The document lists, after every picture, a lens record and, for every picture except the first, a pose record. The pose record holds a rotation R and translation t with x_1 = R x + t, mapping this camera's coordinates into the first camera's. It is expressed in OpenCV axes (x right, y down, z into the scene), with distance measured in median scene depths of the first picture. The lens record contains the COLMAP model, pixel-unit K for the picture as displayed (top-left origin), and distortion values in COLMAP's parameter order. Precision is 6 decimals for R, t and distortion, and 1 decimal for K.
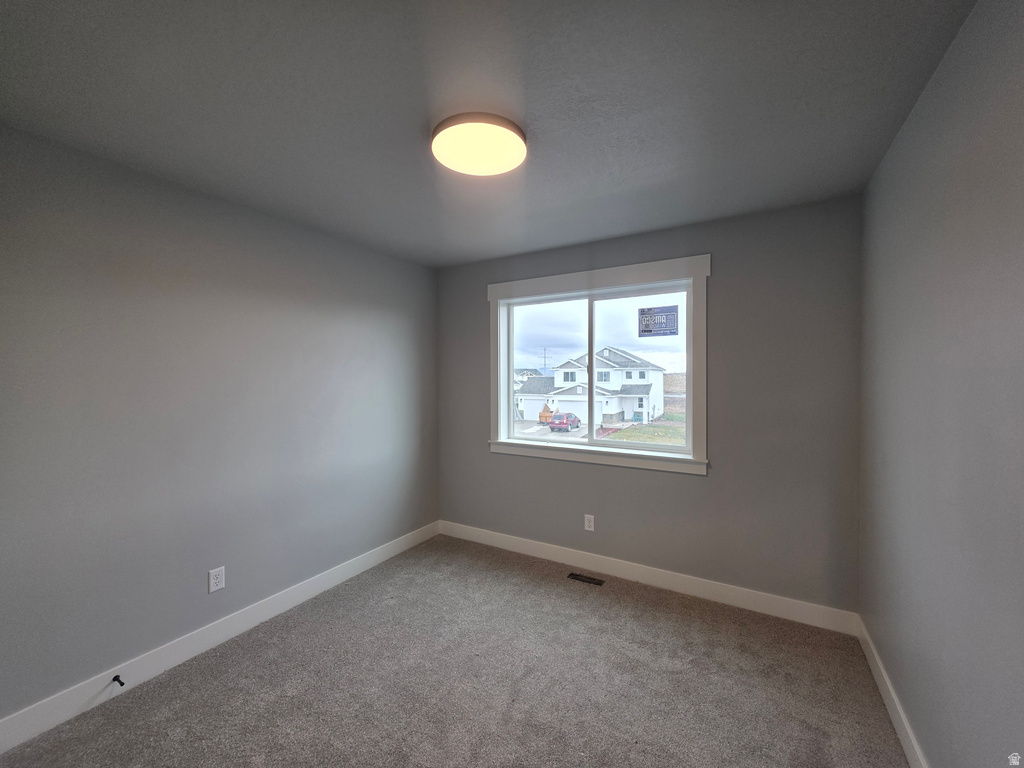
lens RADIAL K [[416.1, 0, 510.8], [0, 416.1, 381.6], [0, 0, 1]] dist [0.027230, 0.000033]
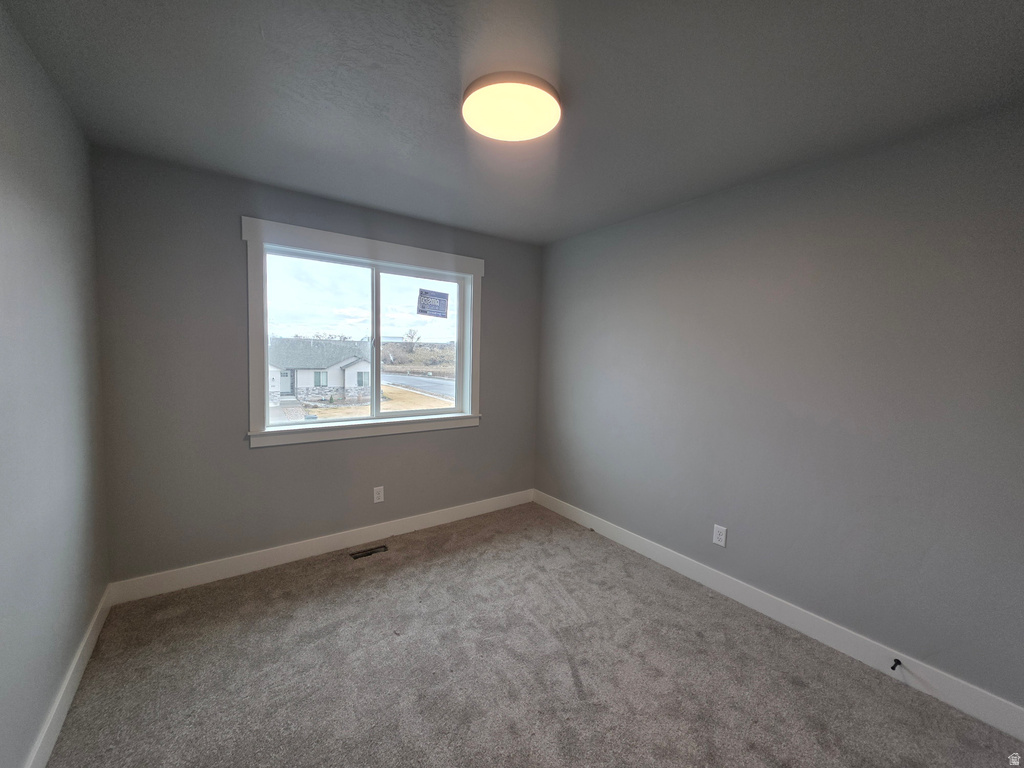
lens RADIAL K [[402.5, 0, 515.9], [0, 402.5, 372.5], [0, 0, 1]] dist [-0.001120, -0.000069]
pose [[0.407409, -0.031737, 0.912694, -0.553579], [-0.019213, 0.998877, 0.043310, -0.004907], [-0.913044, -0.035180, 0.406341, 0.313001]]
